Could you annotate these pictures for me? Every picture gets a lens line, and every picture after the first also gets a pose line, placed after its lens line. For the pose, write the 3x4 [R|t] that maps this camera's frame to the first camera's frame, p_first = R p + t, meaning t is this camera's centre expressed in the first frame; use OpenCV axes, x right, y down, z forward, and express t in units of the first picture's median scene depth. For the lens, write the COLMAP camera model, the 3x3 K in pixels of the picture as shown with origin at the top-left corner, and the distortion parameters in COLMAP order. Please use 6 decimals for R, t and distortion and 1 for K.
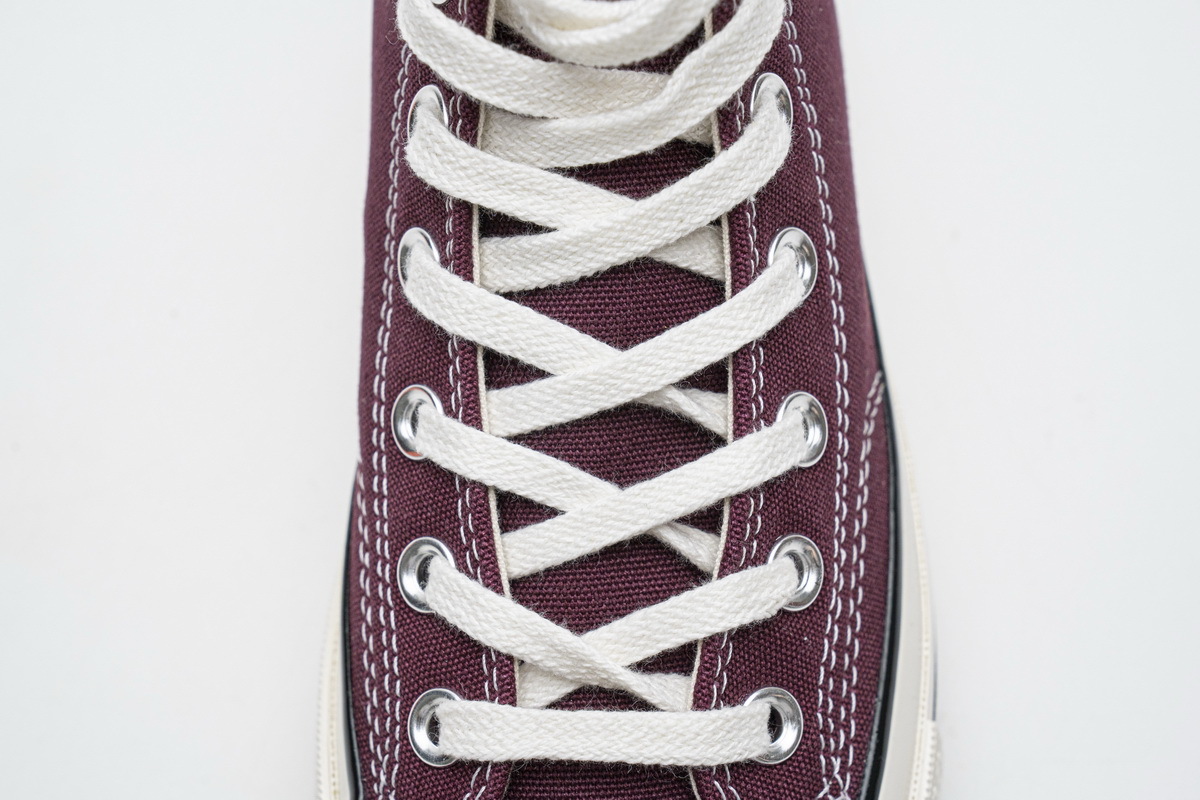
lens RADIAL K [[2428.1, 0, 603.0], [0, 2428.1, 391.4], [0, 0, 1]] dist [0.192230, 0.000000]
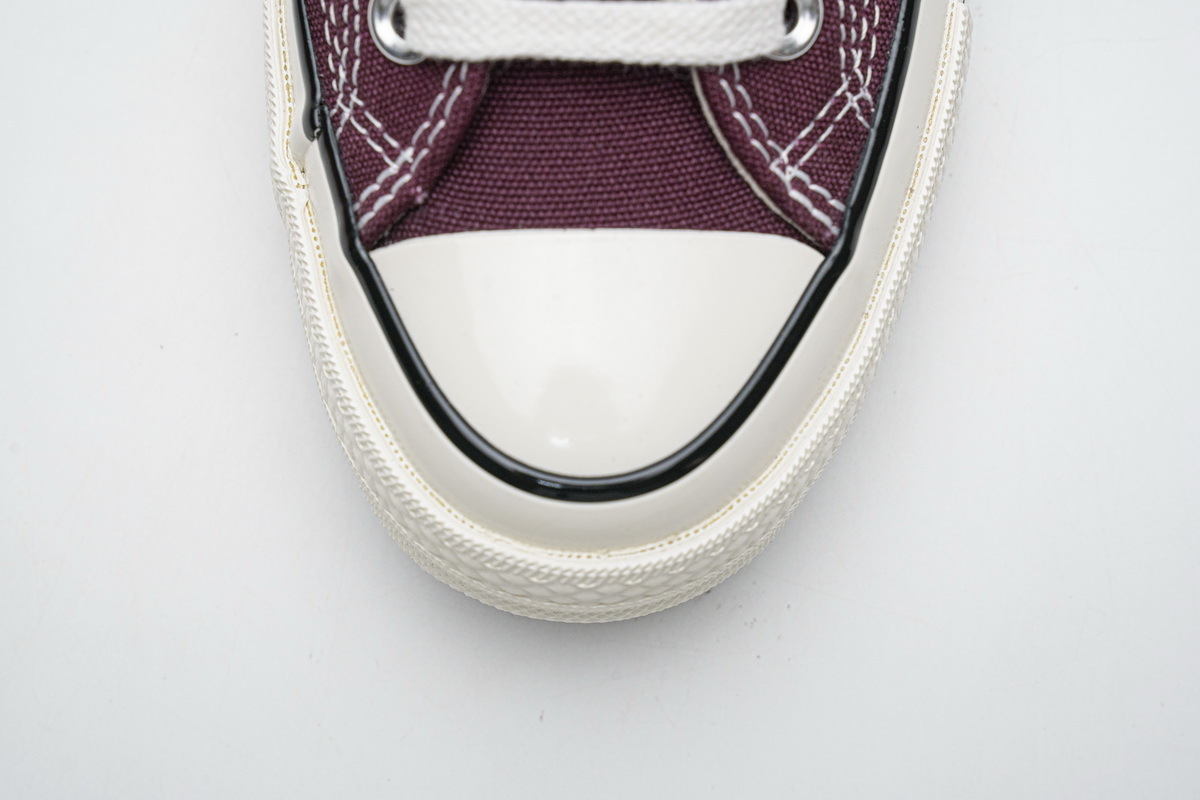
lens RADIAL K [[2428.1, 0, 609.3], [0, 2428.1, 407.4], [0, 0, 1]] dist [0.192230, 0.000000]
pose [[0.999760, -0.003039, 0.021680, -0.013810], [-0.003900, 0.949741, 0.313013, -0.003023], [-0.021542, -0.313022, 0.949501, 0.130108]]
